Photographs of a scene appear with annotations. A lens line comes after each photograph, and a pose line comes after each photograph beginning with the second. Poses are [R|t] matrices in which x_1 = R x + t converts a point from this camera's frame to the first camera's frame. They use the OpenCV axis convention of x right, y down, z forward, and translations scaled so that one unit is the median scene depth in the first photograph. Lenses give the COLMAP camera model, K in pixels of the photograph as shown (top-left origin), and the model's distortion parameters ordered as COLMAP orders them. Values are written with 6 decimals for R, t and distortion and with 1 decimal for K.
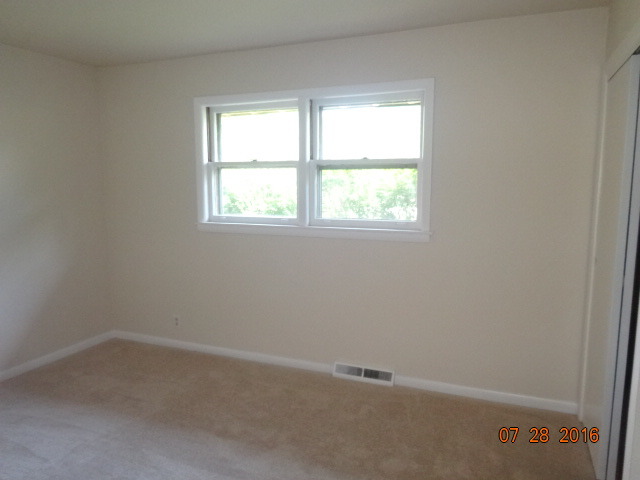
lens RADIAL K [[467.1, 0, 320.0], [0, 467.1, 240.0], [0, 0, 1]] dist [0.003632, 0.001442]
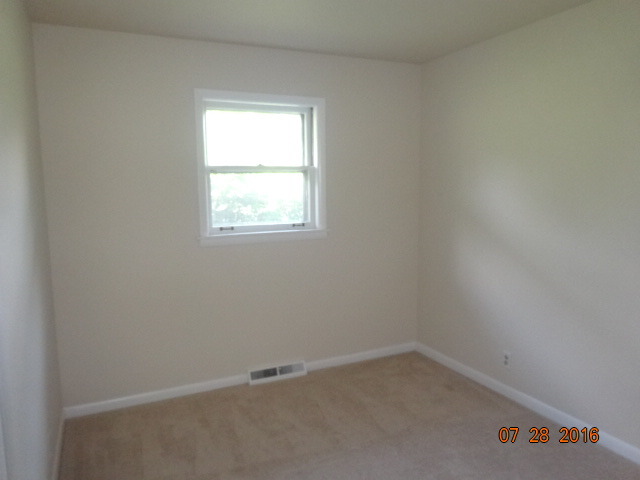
lens RADIAL K [[456.8, 0, 320.0], [0, 456.8, 240.0], [0, 0, 1]] dist [-0.001481, -0.000821]
pose [[0.674524, -0.095089, 0.732103, -0.633380], [0.106318, 0.993845, 0.031129, -0.030783], [-0.730557, 0.056838, 0.680482, 0.252928]]
